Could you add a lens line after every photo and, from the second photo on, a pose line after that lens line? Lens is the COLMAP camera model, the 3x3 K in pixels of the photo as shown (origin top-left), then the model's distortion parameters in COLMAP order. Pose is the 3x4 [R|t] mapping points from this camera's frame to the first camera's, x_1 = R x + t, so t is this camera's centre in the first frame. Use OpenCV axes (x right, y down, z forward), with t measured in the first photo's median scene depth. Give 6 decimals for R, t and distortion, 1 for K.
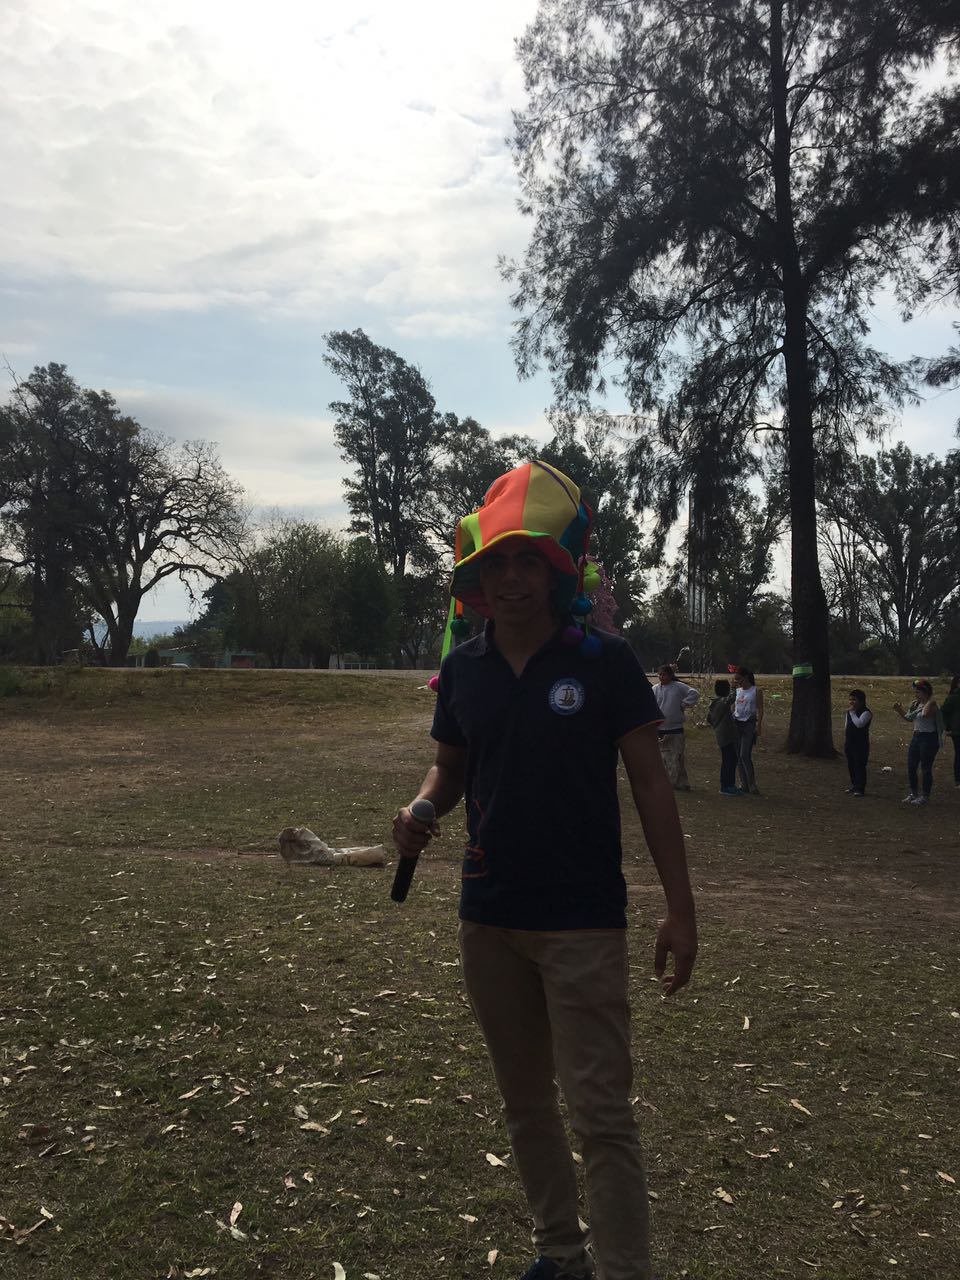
lens RADIAL K [[1074.1, 0, 477.4], [0, 1074.1, 634.1], [0, 0, 1]] dist [0.080135, -0.121745]
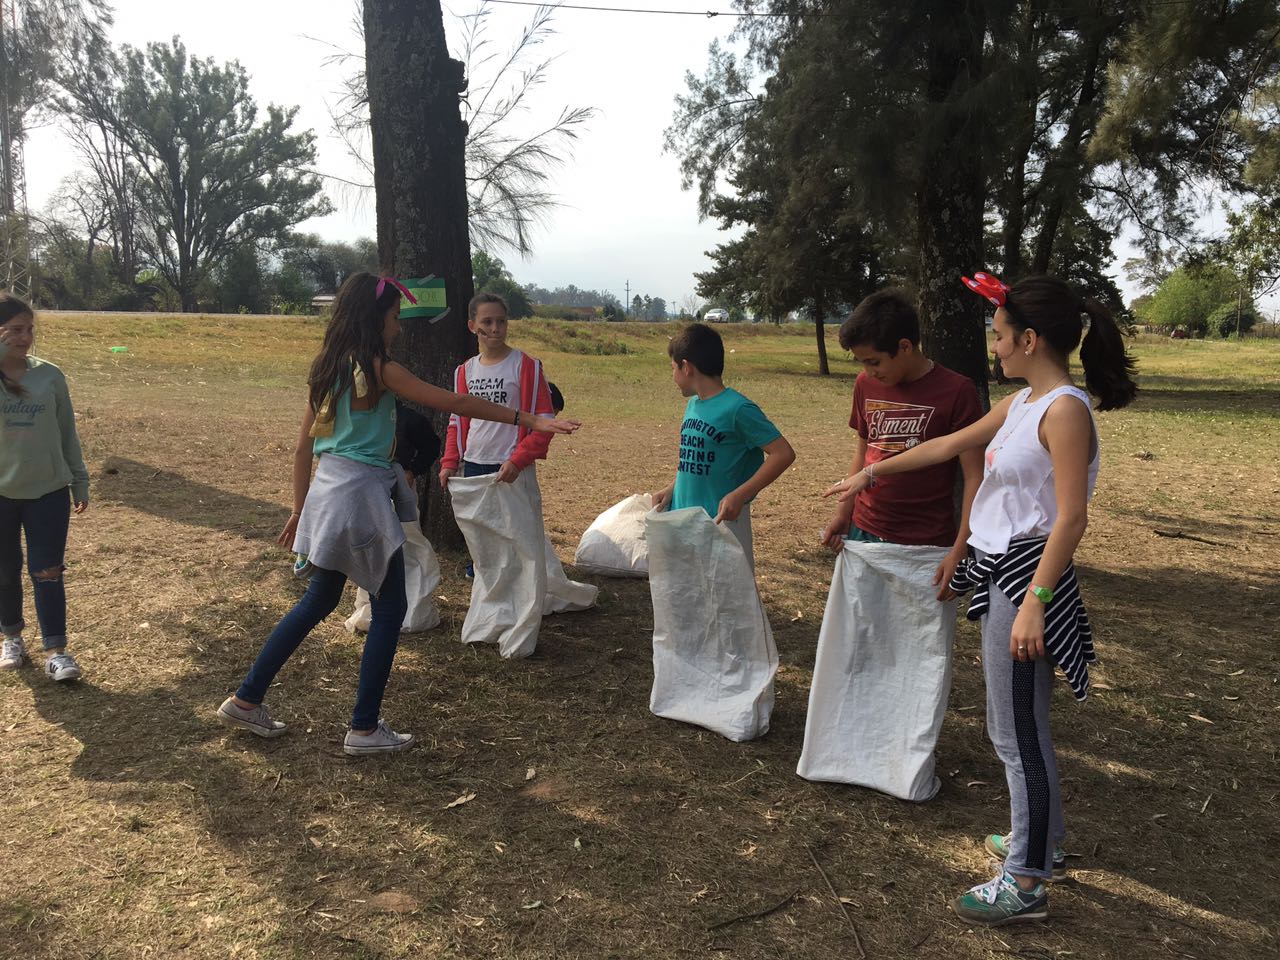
lens RADIAL K [[1071.3, 0, 640.0], [0, 1071.3, 480.0], [0, 0, 1]] dist [0.099341, -0.131187]
pose [[0.707497, -0.105344, 0.698821, 0.027266], [-0.029303, 0.983605, 0.177940, 0.007032], [-0.706108, -0.146370, 0.692811, 0.198121]]
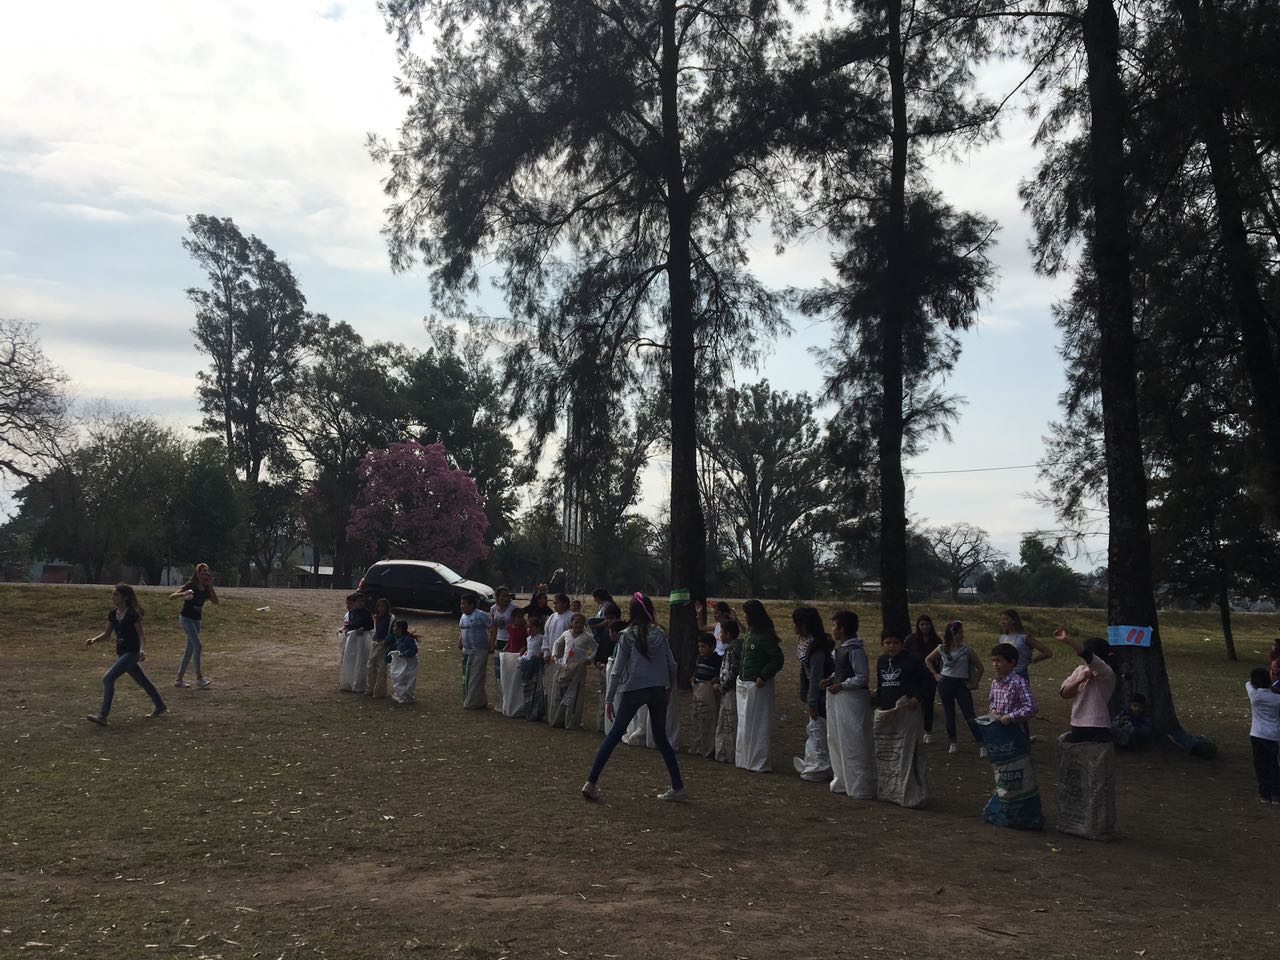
lens RADIAL K [[1074.1, 0, 638.9], [0, 1074.1, 480.4], [0, 0, 1]] dist [0.080135, -0.121745]
pose [[0.963793, 0.042499, 0.263242, 0.003119], [-0.025265, 0.997330, -0.068511, -0.000879], [-0.265451, 0.059379, 0.962294, 0.024836]]
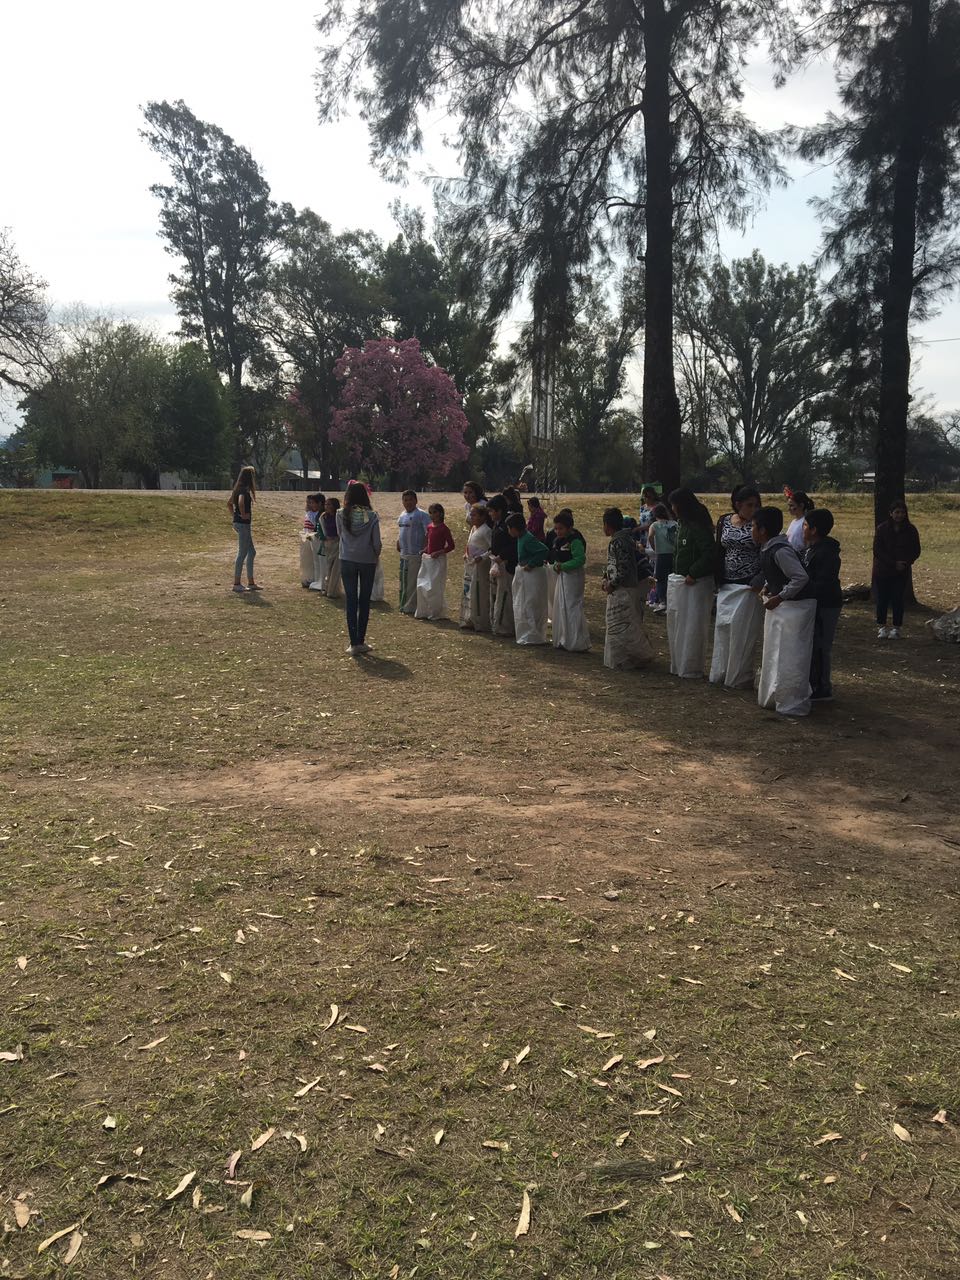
lens RADIAL K [[1071.3, 0, 480.0], [0, 1071.3, 640.0], [0, 0, 1]] dist [0.099341, -0.131187]
pose [[0.990850, -0.023457, 0.132913, 0.010099], [0.000184, 0.985015, 0.172467, 0.000429], [-0.134966, -0.170864, 0.976007, 0.033638]]
